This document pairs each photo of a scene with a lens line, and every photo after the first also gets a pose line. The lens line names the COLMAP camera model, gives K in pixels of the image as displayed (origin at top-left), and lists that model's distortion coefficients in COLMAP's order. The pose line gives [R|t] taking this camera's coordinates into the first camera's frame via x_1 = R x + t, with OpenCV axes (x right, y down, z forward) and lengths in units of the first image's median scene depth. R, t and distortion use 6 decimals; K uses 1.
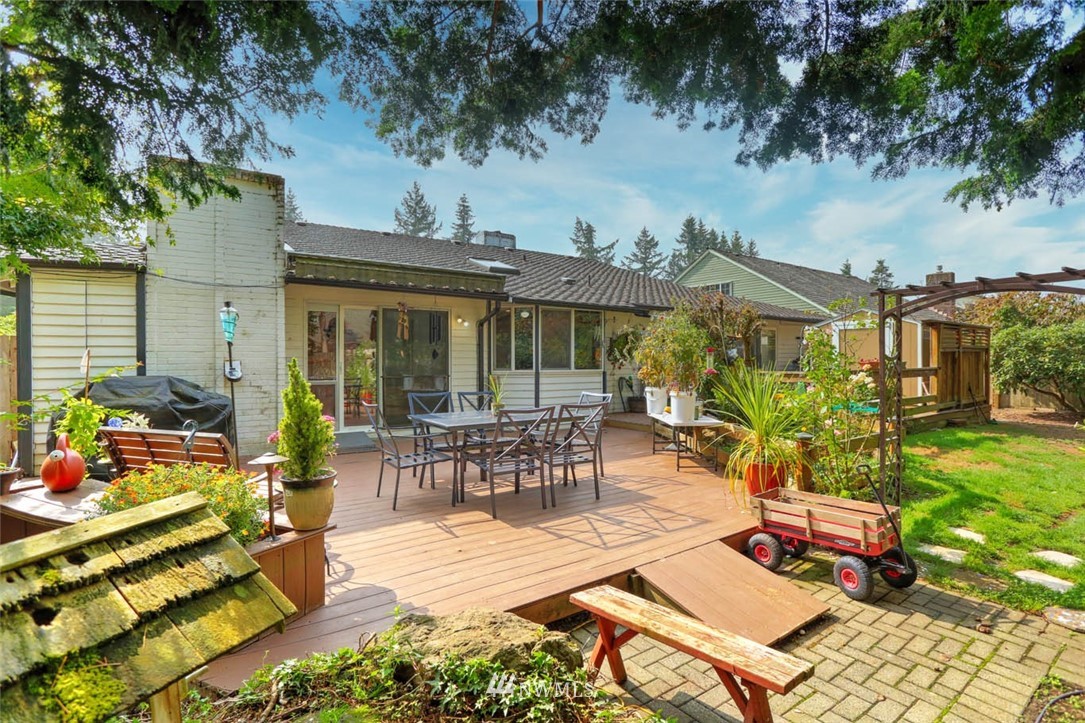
lens RADIAL K [[520.1, 0, 542.5], [0, 520.1, 361.5], [0, 0, 1]] dist [-0.072161, 0.028189]
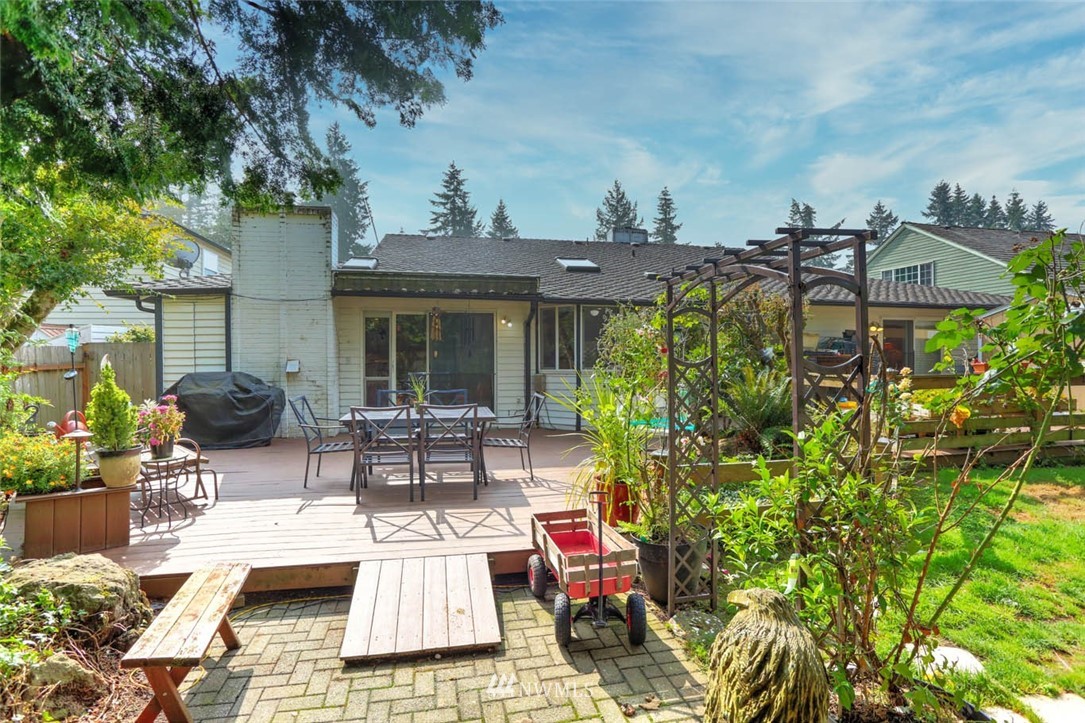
lens RADIAL K [[520.1, 0, 542.5], [0, 520.1, 361.5], [0, 0, 1]] dist [-0.072161, 0.028189]
pose [[0.917479, 0.004532, -0.397759, 0.389749], [-0.001201, 0.999962, 0.008625, -0.008719], [0.397783, -0.007435, 0.917449, 0.075767]]
